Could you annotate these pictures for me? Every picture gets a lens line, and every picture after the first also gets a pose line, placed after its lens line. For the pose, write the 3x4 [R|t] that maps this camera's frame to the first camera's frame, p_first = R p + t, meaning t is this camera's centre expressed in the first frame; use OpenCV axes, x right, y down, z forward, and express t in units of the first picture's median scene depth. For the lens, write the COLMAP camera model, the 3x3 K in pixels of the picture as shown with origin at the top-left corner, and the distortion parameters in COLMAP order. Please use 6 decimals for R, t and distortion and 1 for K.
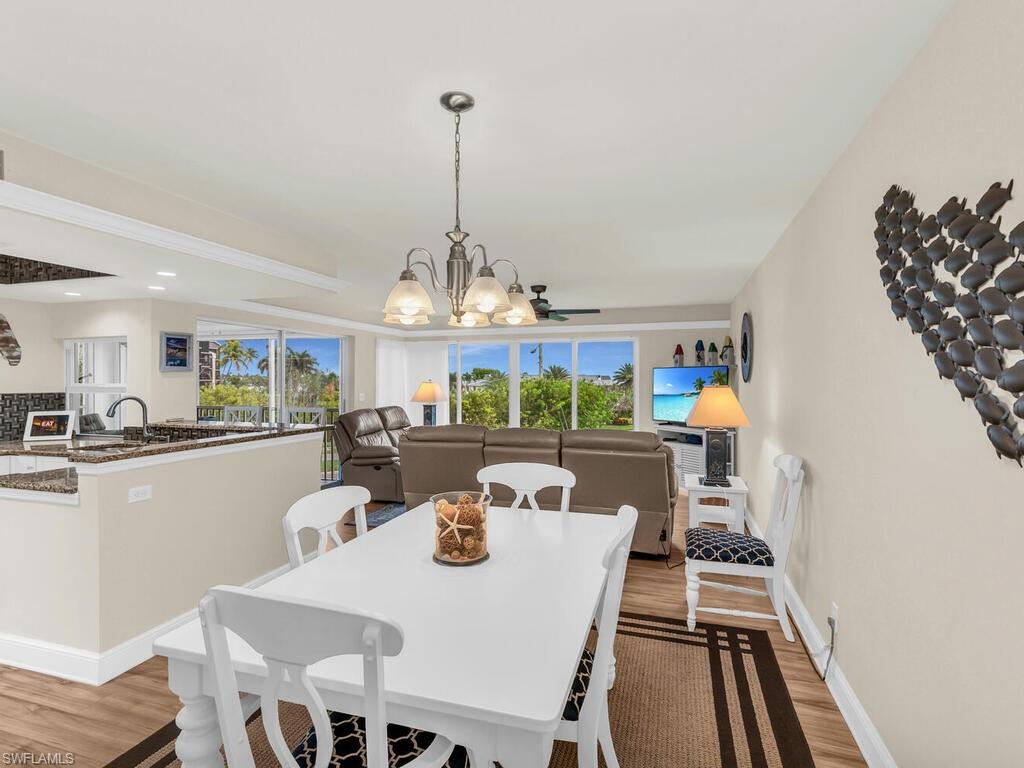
lens RADIAL K [[521.6, 0, 512.0], [0, 521.6, 384.0], [0, 0, 1]] dist [0.007960, 0.000702]
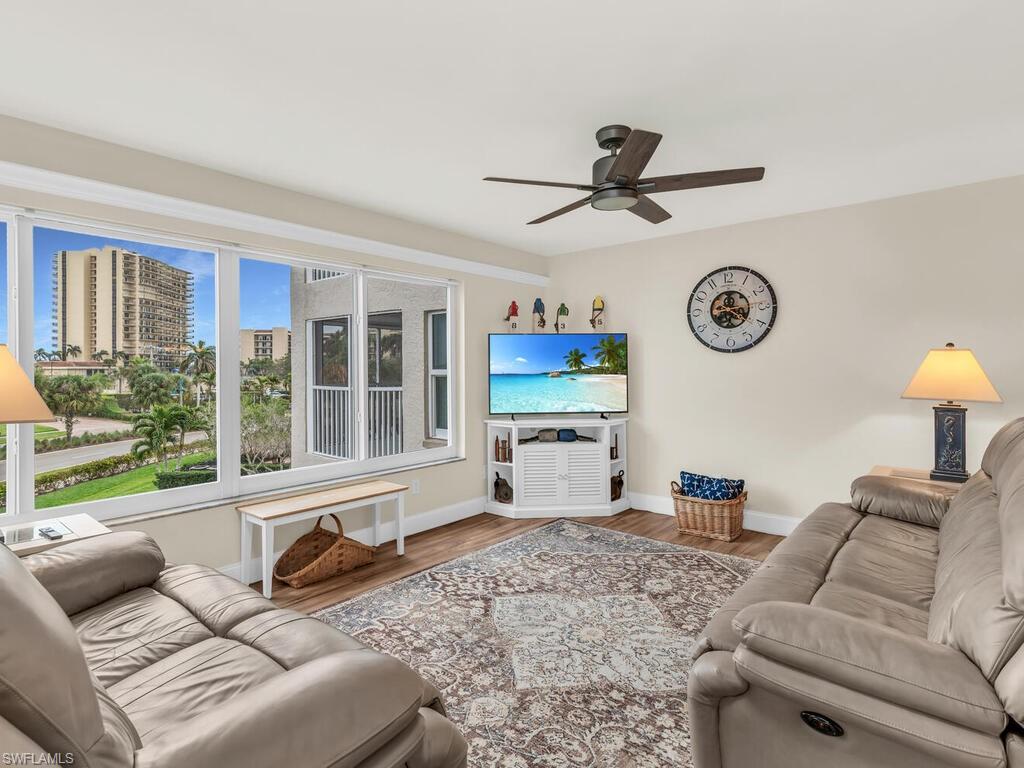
lens RADIAL K [[536.3, 0, 509.0], [0, 536.3, 359.3], [0, 0, 1]] dist [0.005418, 0.000535]
pose [[0.374551, 0.014800, 0.927088, -0.492097], [0.010606, 0.999739, -0.020245, 0.022708], [-0.927146, 0.017416, 0.374296, 1.083966]]
